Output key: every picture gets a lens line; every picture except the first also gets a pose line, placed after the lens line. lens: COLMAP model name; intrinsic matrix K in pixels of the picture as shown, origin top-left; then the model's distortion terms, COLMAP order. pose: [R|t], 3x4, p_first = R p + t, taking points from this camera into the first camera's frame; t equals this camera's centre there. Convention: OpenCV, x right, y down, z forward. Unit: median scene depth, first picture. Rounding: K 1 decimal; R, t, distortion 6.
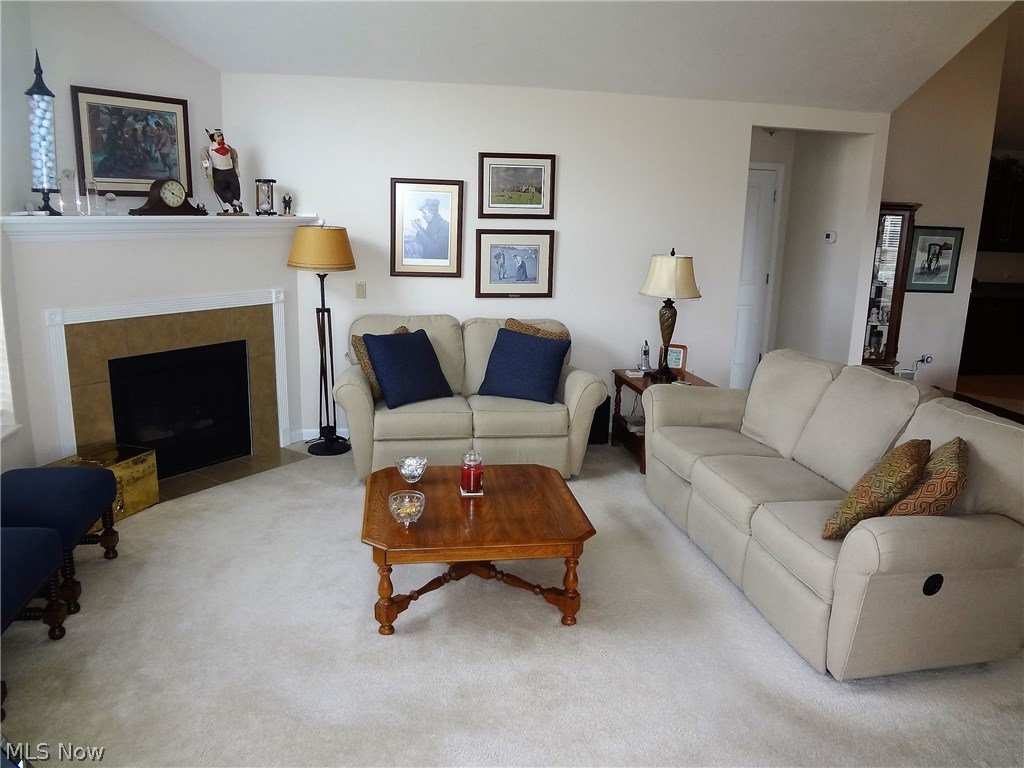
lens RADIAL K [[768.3, 0, 516.6], [0, 768.3, 381.7], [0, 0, 1]] dist [-0.028364, 0.001481]
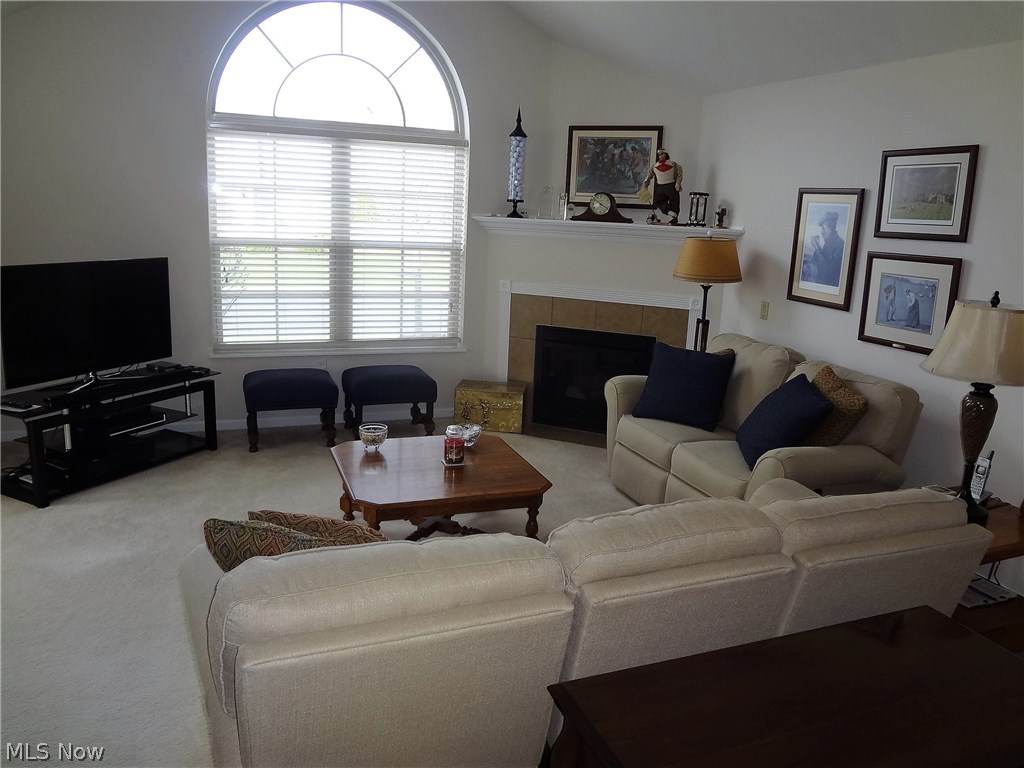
lens RADIAL K [[768.3, 0, 516.6], [0, 768.3, 381.7], [0, 0, 1]] dist [-0.028364, 0.001481]
pose [[0.214994, 0.203002, -0.955284, 0.643972], [-0.251189, 0.956744, 0.146780, -0.100796], [0.943759, 0.208400, 0.256686, 0.515549]]
